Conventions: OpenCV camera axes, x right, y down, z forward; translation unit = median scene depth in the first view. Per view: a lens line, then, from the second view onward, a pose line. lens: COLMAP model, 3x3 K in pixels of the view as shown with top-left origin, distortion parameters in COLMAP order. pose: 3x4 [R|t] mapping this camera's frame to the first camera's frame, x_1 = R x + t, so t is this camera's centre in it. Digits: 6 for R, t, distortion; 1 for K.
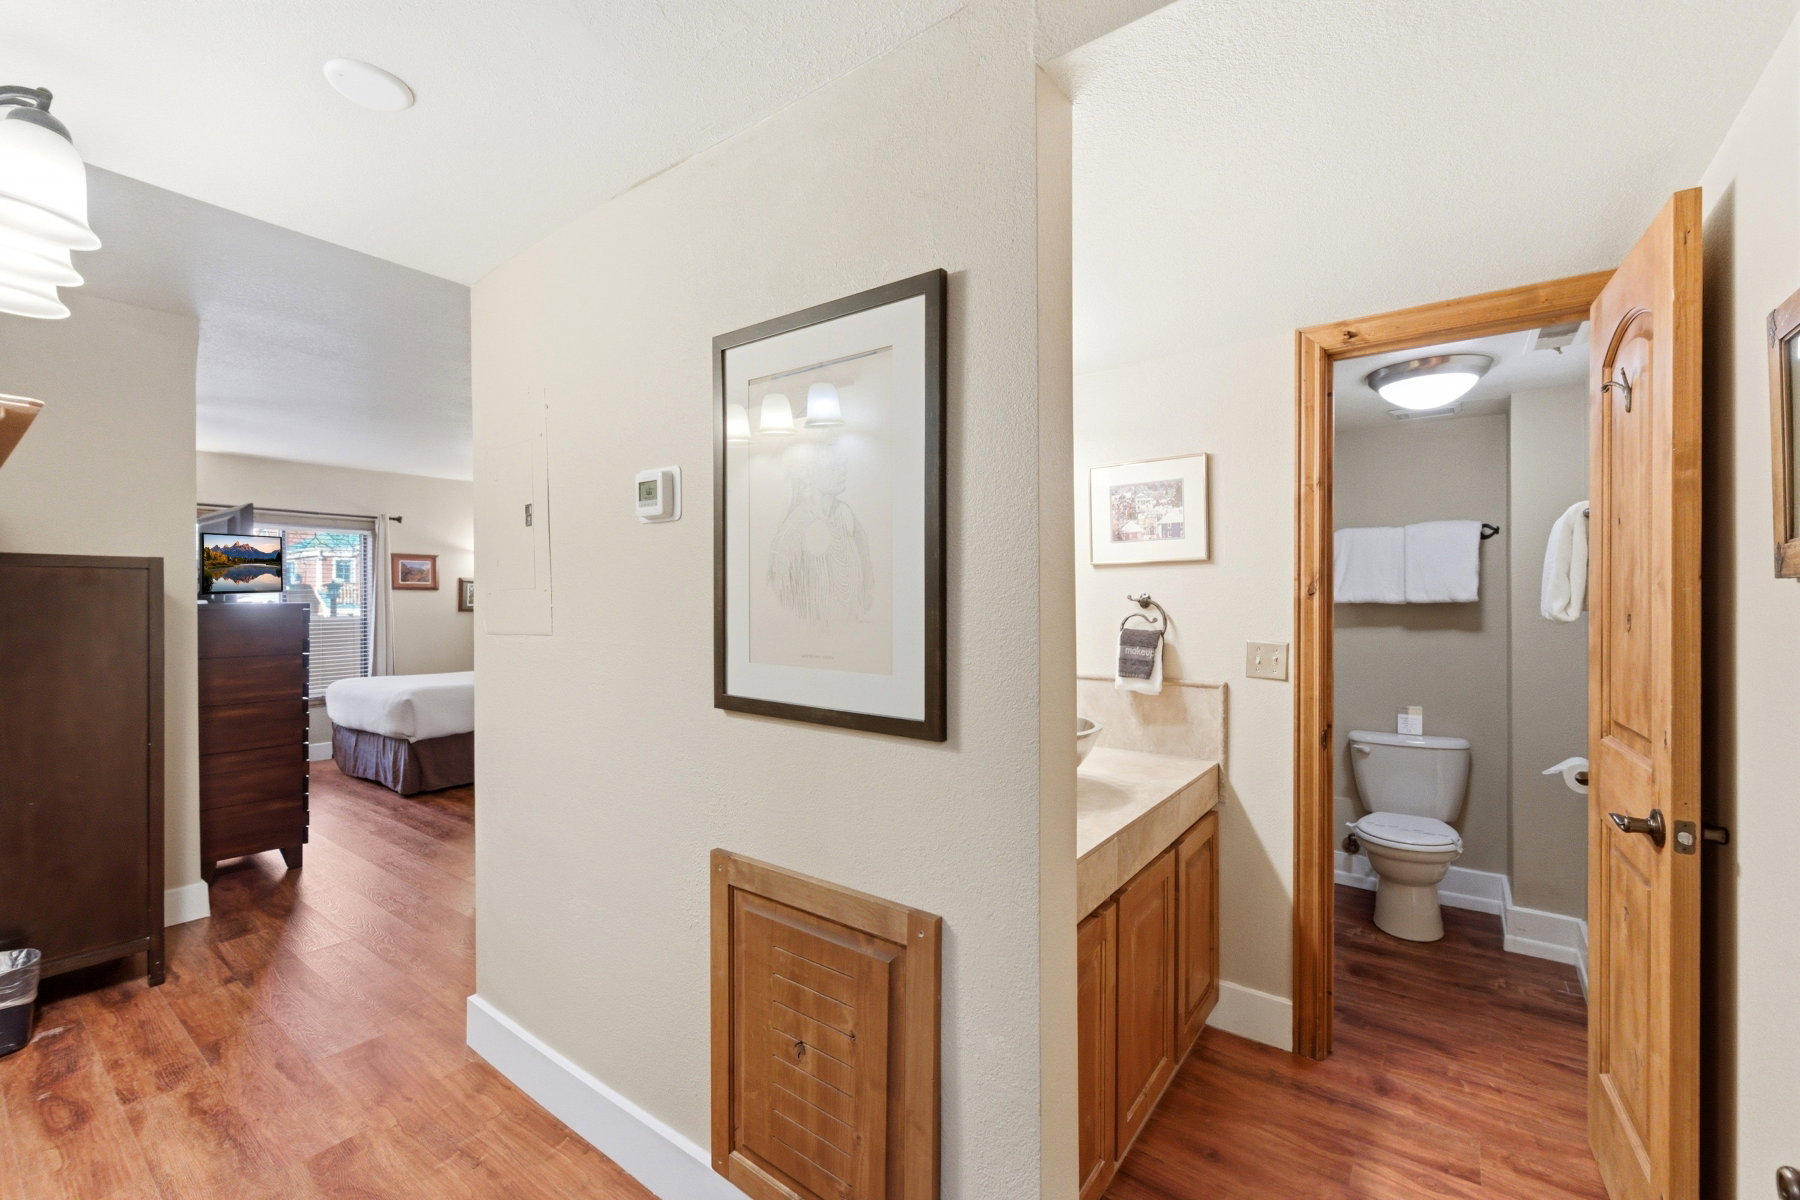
lens RADIAL K [[750.7, 0, 906.8], [0, 750.7, 605.1], [0, 0, 1]] dist [-0.003520, -0.000736]
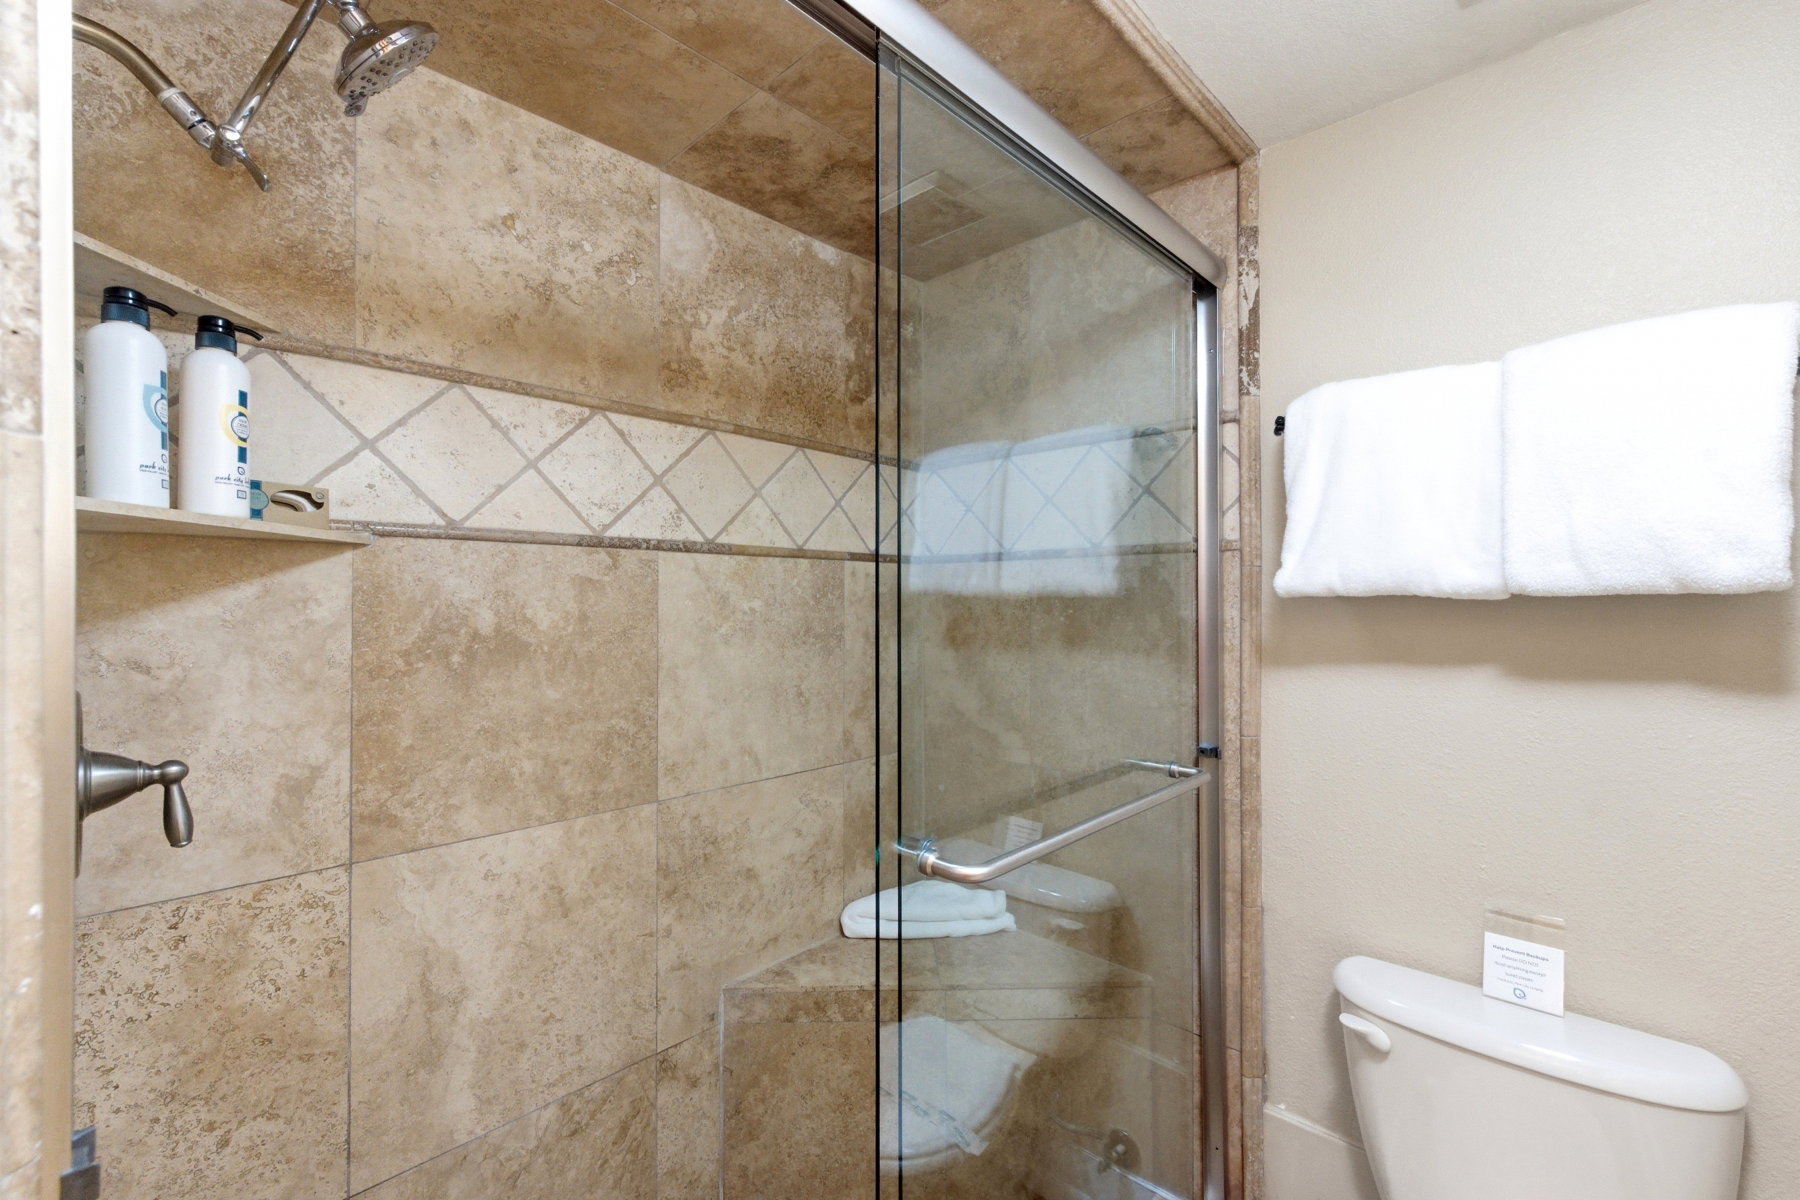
lens RADIAL K [[750.7, 0, 912.1], [0, 750.7, 600.1], [0, 0, 1]] dist [-0.003520, -0.000736]
pose [[0.991338, 0.004403, -0.131262, 0.455695], [-0.005538, 0.999950, -0.008281, 0.003506], [0.131219, 0.008936, 0.991313, 0.650507]]
